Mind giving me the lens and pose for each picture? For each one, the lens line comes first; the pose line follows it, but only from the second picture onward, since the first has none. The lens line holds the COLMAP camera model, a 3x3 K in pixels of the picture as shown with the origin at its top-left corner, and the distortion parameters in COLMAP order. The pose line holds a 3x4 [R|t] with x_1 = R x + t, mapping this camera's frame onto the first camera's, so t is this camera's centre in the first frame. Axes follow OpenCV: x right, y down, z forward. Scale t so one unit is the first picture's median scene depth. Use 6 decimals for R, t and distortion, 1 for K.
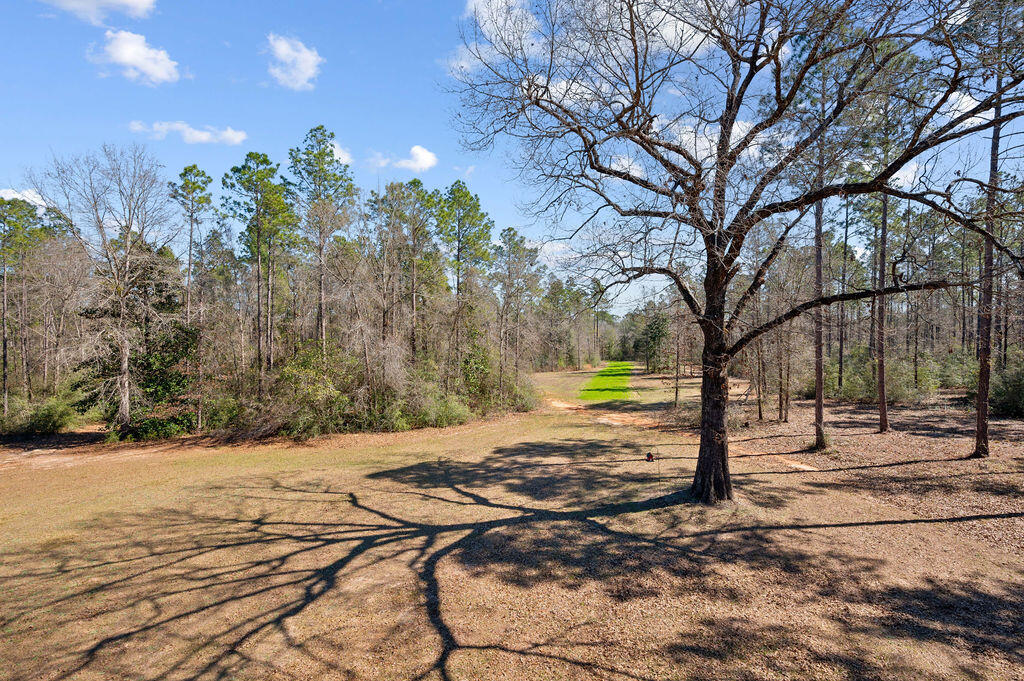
lens RADIAL K [[465.5, 0, 515.8], [0, 465.5, 334.7], [0, 0, 1]] dist [0.001089, 0.000169]
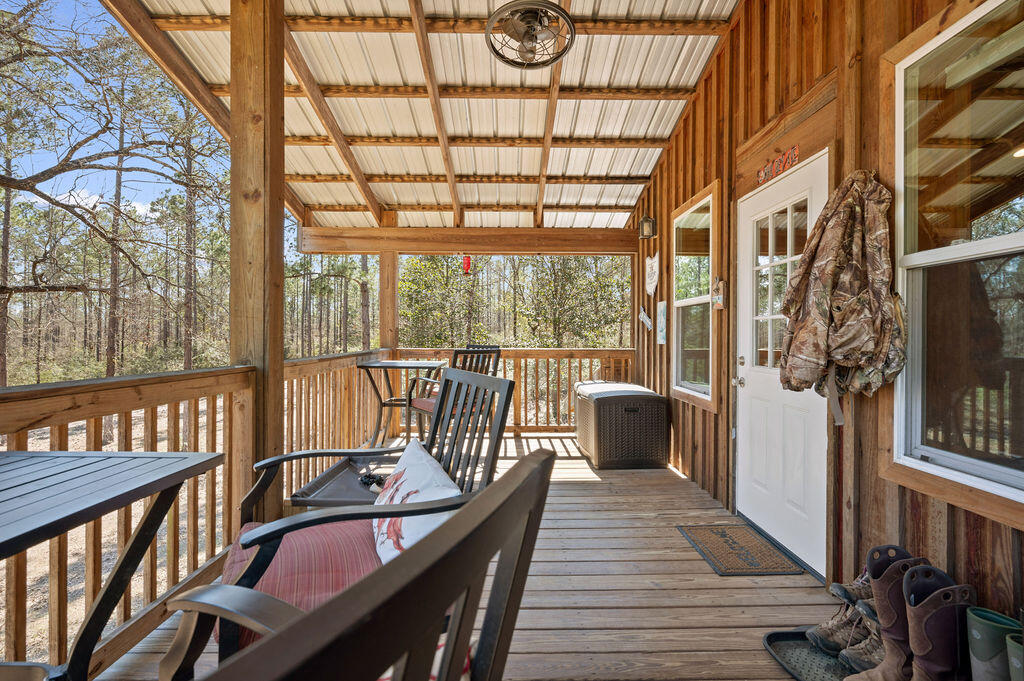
lens RADIAL K [[479.0, 0, 512.0], [0, 479.0, 340.5], [0, 0, 1]] dist [-0.001475, -0.000074]
pose [[0.068433, -0.005580, 0.997640, -0.056754], [0.003527, 0.999979, 0.005351, 0.005061], [-0.997649, 0.003152, 0.068451, -0.036450]]
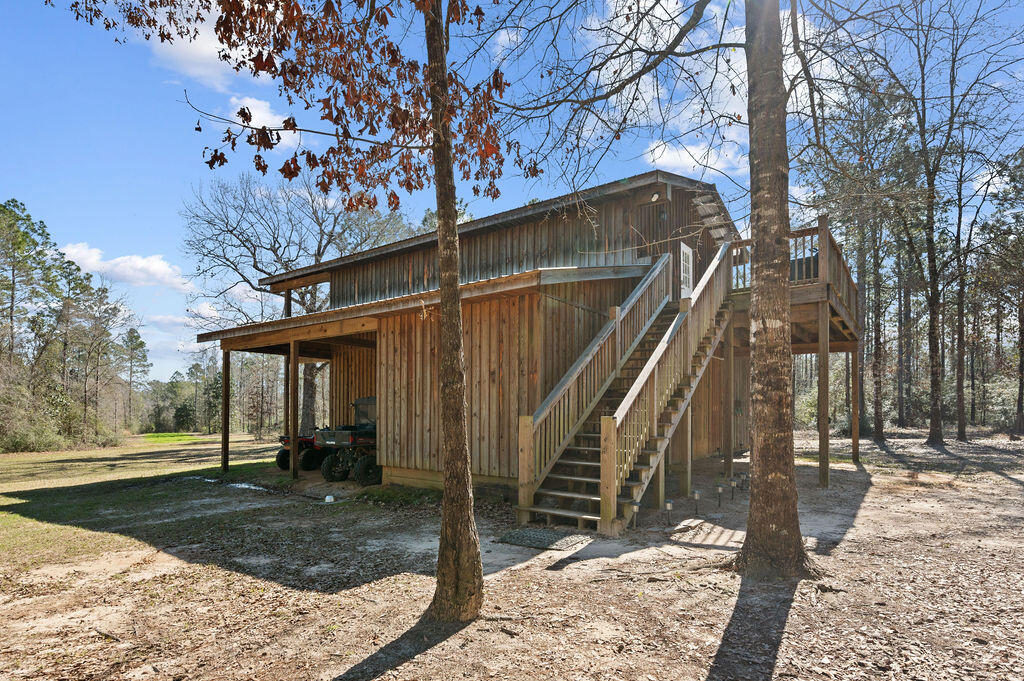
lens RADIAL K [[544.1, 0, 510.3], [0, 544.1, 412.8], [0, 0, 1]] dist [-0.002559, -0.000430]
pose [[0.674226, 0.006538, 0.738496, -0.338581], [-0.005148, 0.999978, -0.004153, 0.109348], [-0.738507, -0.001002, 0.674245, -0.571583]]
